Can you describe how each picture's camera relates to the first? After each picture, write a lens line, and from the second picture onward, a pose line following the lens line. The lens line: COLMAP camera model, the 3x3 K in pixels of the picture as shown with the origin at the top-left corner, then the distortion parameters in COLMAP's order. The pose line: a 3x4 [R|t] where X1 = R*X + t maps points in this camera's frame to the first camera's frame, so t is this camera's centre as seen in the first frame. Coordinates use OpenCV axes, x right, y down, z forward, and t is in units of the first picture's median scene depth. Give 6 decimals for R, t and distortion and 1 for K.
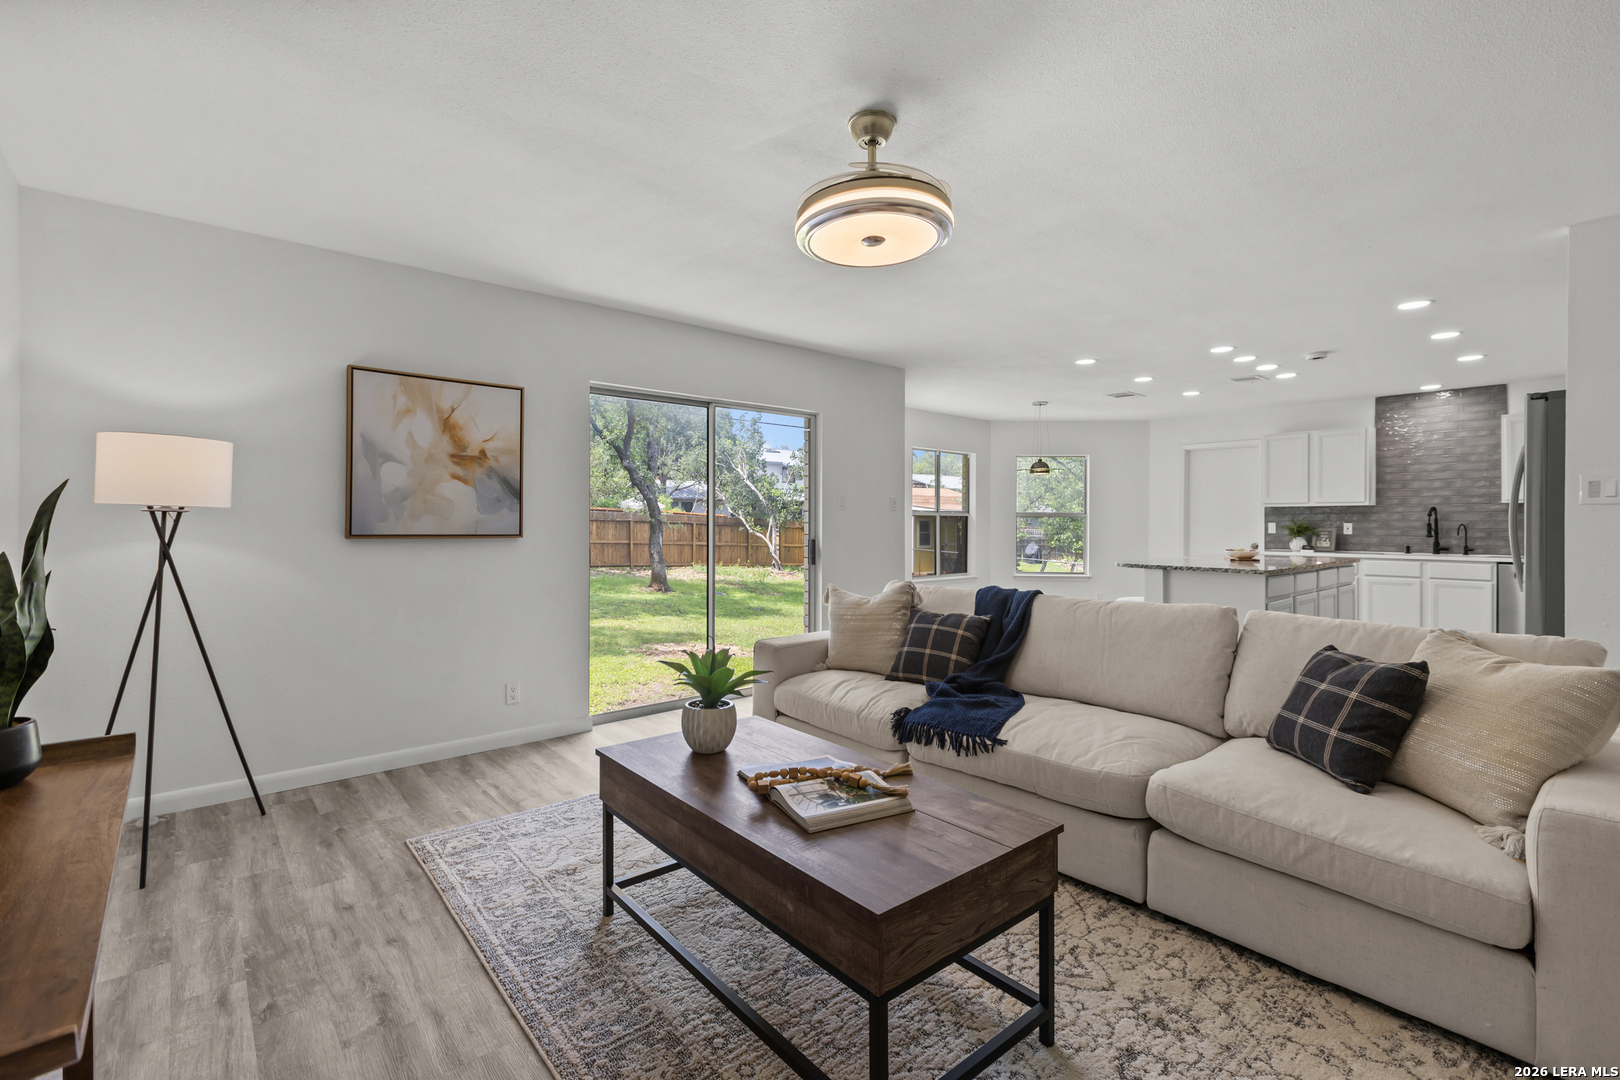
lens RADIAL K [[732.1, 0, 783.9], [0, 732.1, 515.8], [0, 0, 1]] dist [0.010327, -0.000987]
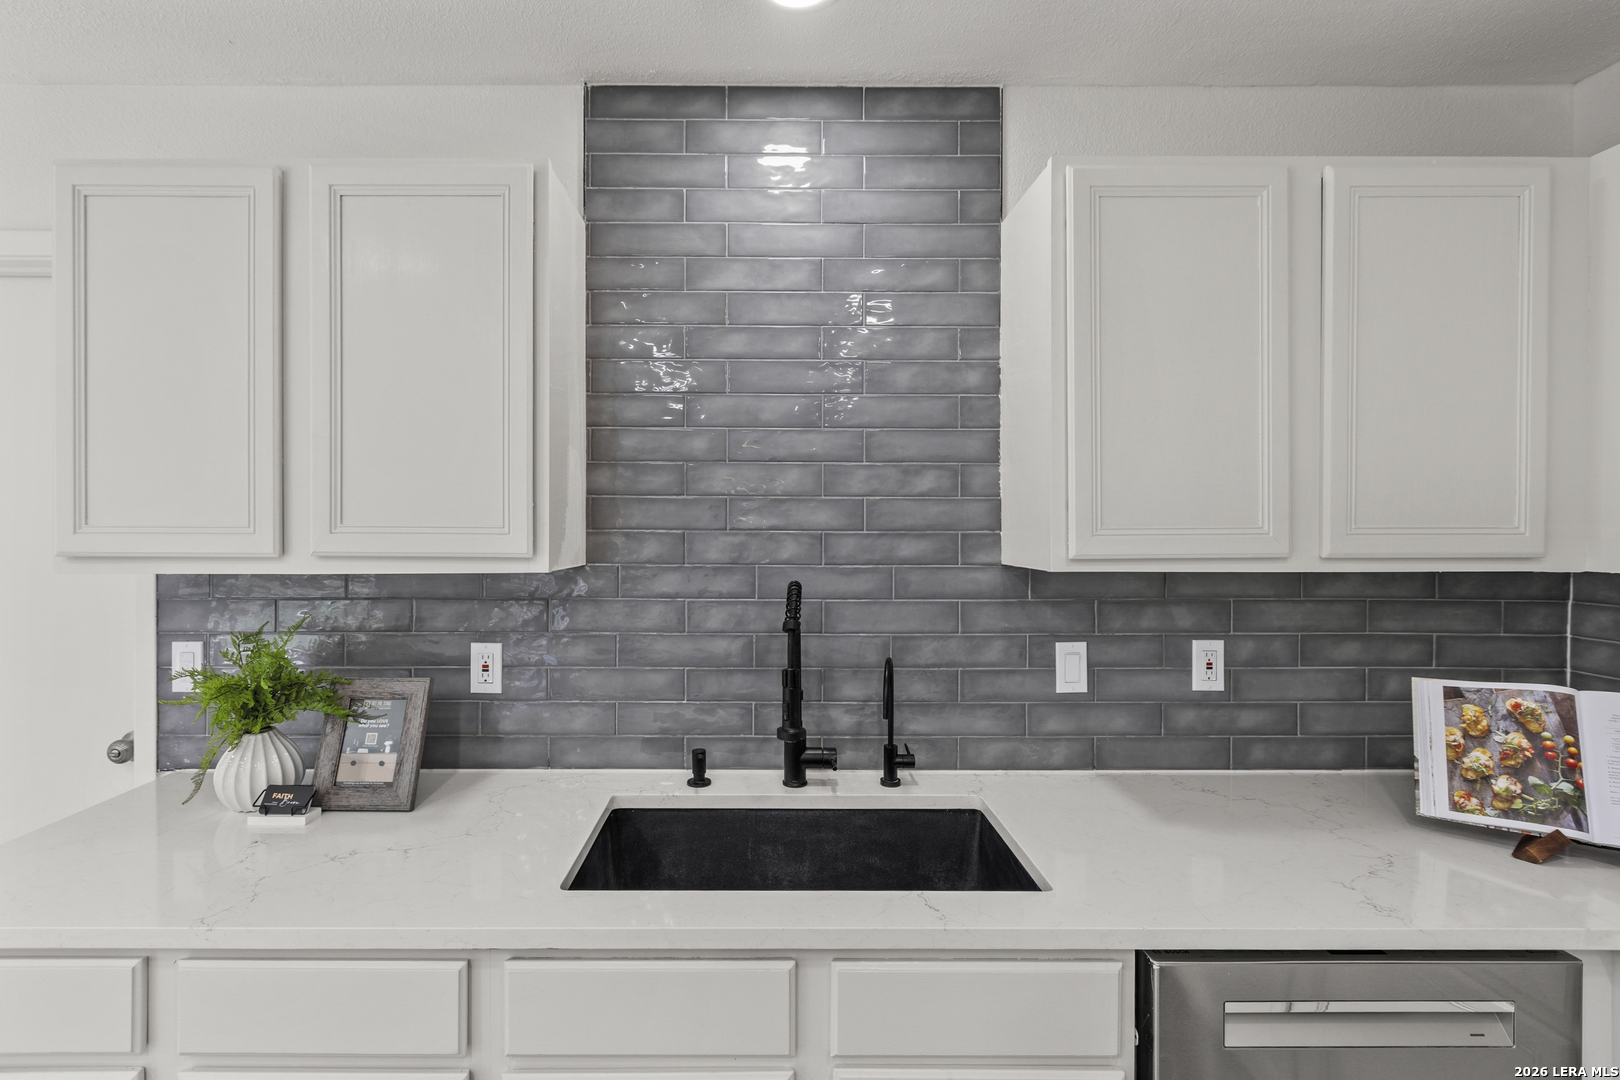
lens RADIAL K [[732.1, 0, 795.7], [0, 732.1, 528.2], [0, 0, 1]] dist [0.010327, -0.000987]
pose [[0.591071, -0.007894, 0.806581, 0.685791], [-0.002097, 0.999934, 0.011323, -0.029380], [-0.806617, -0.008384, 0.591015, 0.847009]]
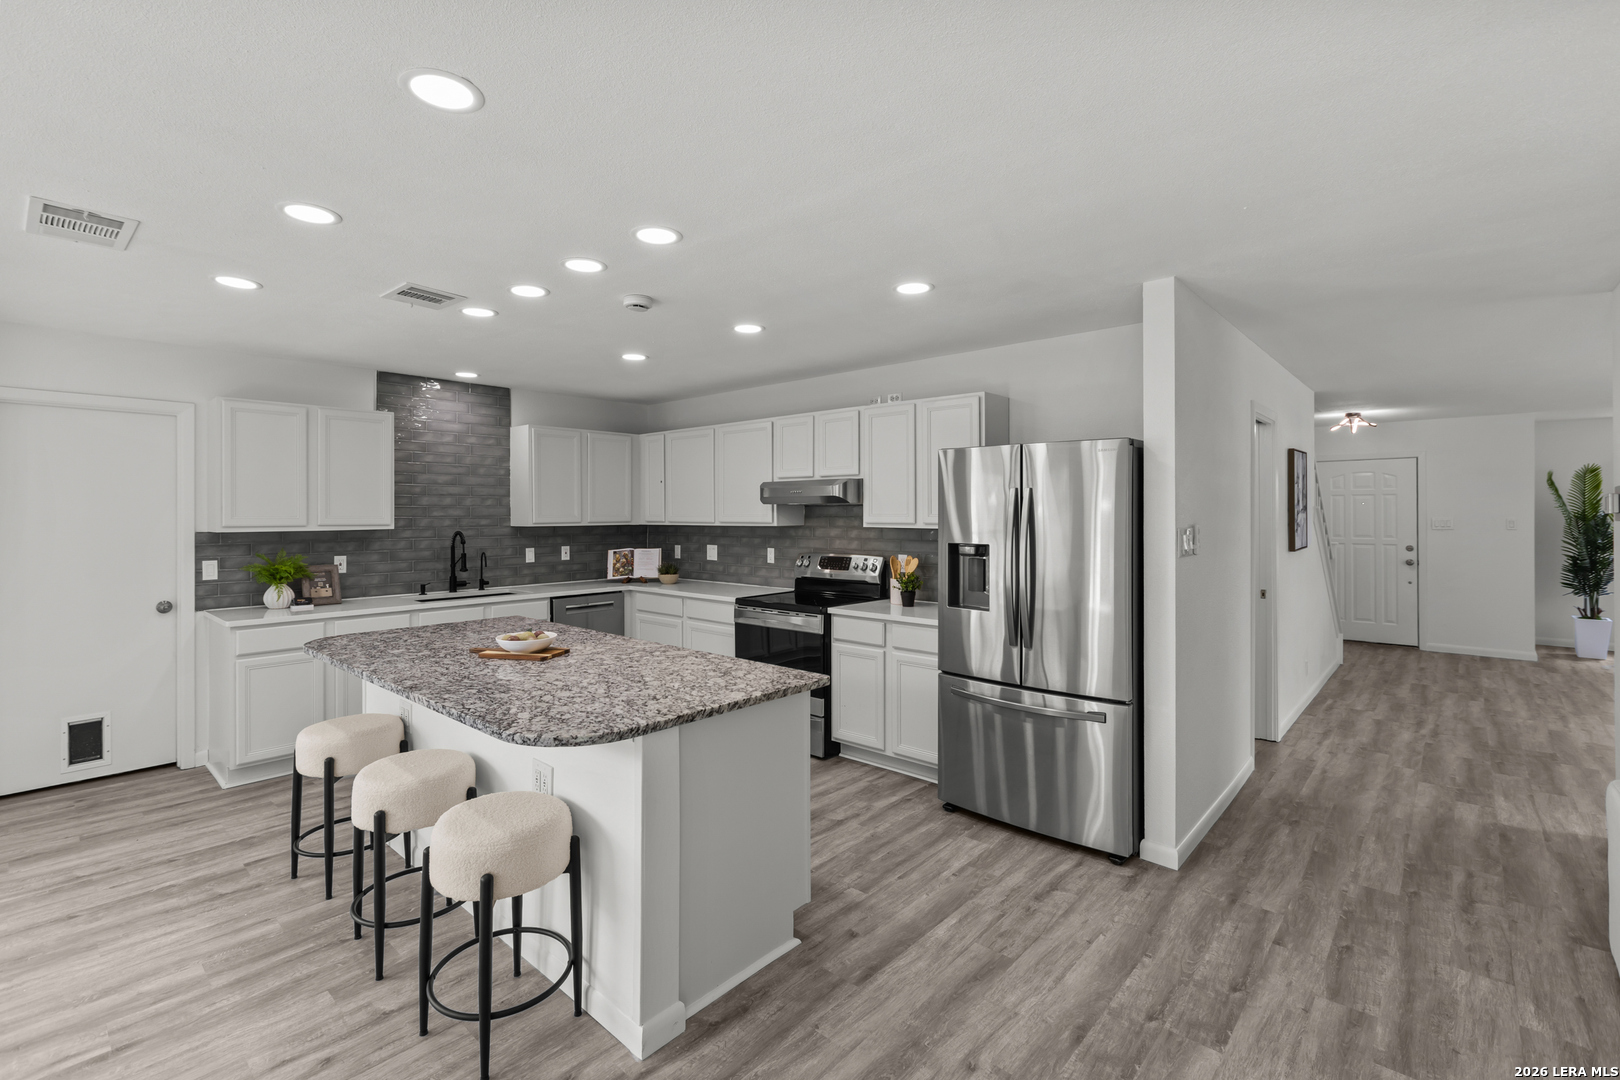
lens RADIAL K [[732.1, 0, 761.9], [0, 732.1, 513.3], [0, 0, 1]] dist [0.010327, -0.000987]
pose [[-0.118051, -0.005505, 0.992992, 0.081310], [-0.003815, 0.999980, 0.005090, -0.034741], [-0.993000, -0.003187, -0.118070, 0.753352]]
